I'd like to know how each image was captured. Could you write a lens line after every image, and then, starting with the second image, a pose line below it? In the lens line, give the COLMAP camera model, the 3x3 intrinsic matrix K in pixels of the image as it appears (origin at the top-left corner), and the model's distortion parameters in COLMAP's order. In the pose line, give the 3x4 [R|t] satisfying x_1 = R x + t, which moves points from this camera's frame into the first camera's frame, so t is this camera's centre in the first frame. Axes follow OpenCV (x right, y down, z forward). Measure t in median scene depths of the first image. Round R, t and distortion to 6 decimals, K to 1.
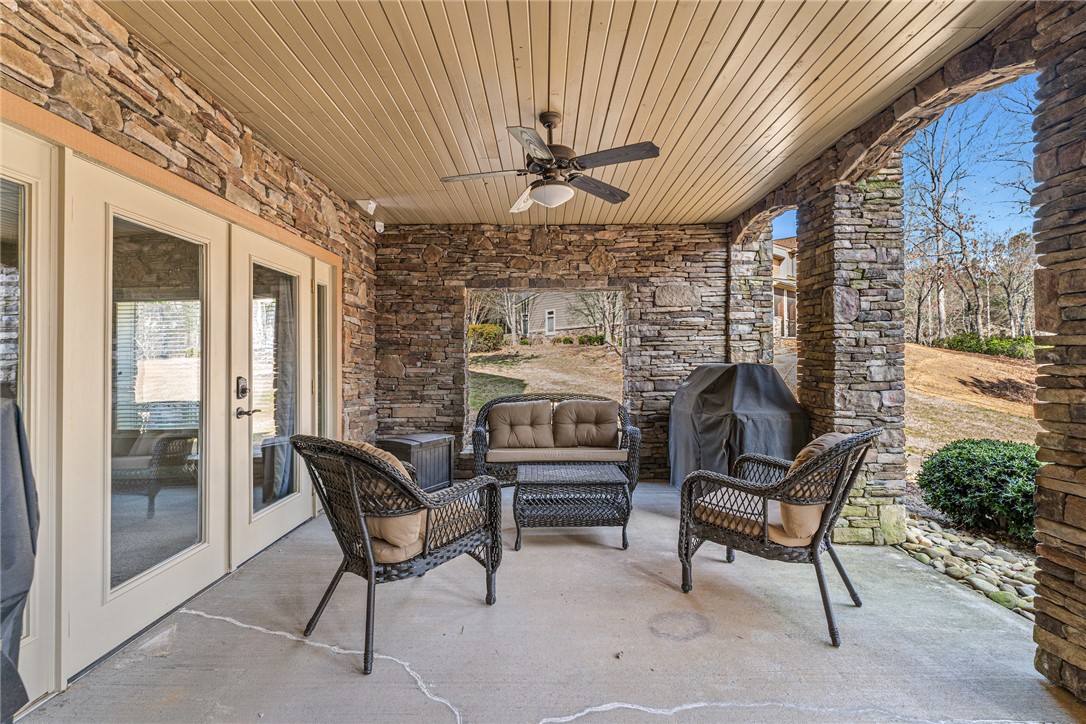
lens RADIAL K [[459.3, 0, 541.0], [0, 459.3, 353.4], [0, 0, 1]] dist [-0.001691, -0.000299]
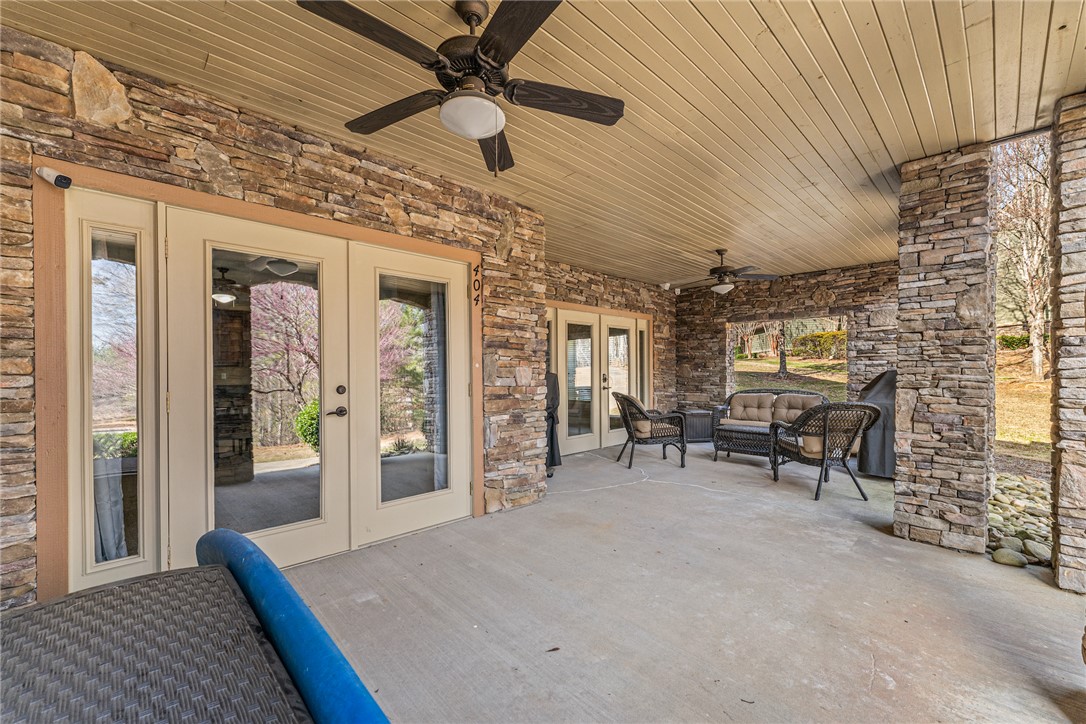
lens RADIAL K [[437.4, 0, 543.0], [0, 437.4, 362.0], [0, 0, 1]] dist [-0.008709, 0.000080]
pose [[0.697514, -0.008424, -0.716521, 0.498677], [0.009635, 0.999951, -0.002378, -0.007803], [0.716506, -0.005245, 0.697561, -0.551303]]
